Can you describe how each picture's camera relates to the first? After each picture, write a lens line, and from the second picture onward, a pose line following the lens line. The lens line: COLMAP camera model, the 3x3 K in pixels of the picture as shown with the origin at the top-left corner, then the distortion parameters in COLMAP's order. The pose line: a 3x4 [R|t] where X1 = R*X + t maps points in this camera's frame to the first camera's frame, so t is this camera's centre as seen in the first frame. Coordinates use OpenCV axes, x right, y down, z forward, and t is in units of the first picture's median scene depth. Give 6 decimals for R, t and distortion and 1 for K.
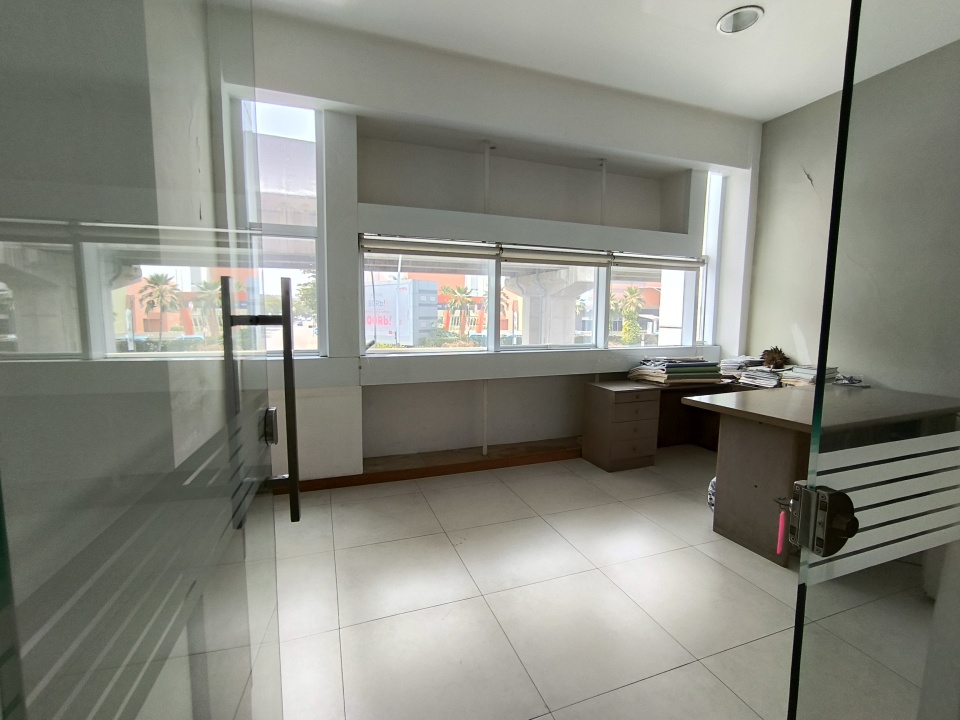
lens RADIAL K [[436.3, 0, 481.0], [0, 436.3, 360.2], [0, 0, 1]] dist [-0.000229, 0.000305]
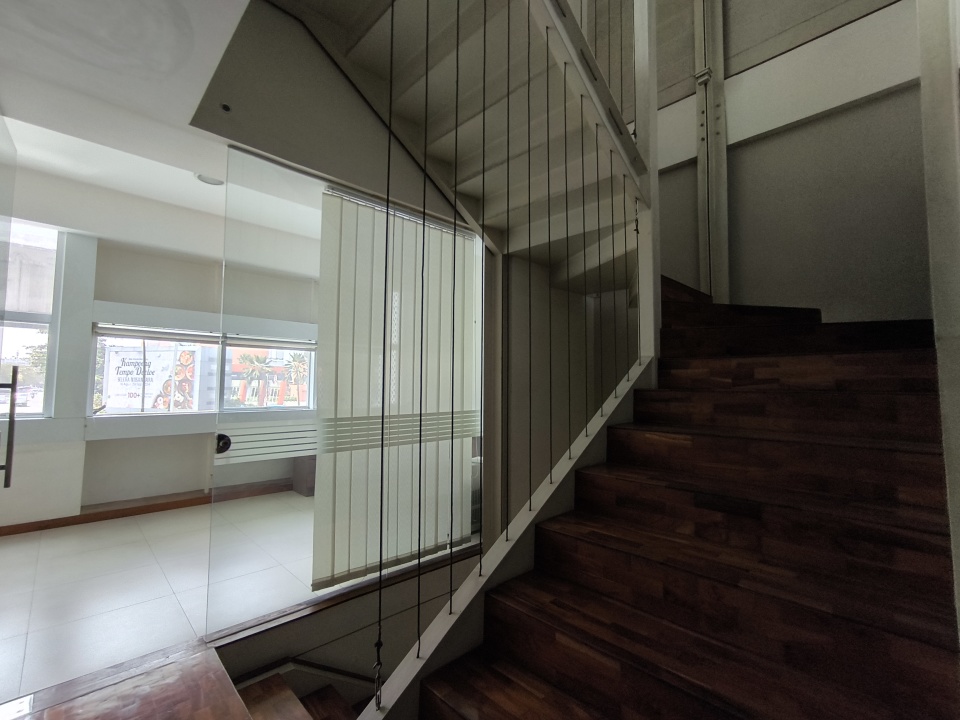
lens RADIAL K [[436.3, 0, 479.7], [0, 436.3, 366.9], [0, 0, 1]] dist [-0.000229, 0.000305]
pose [[0.914507, 0.023436, 0.403891, 0.204543], [0.036484, 0.989476, -0.140024, 0.053511], [-0.402922, 0.142788, 0.904028, -0.505039]]
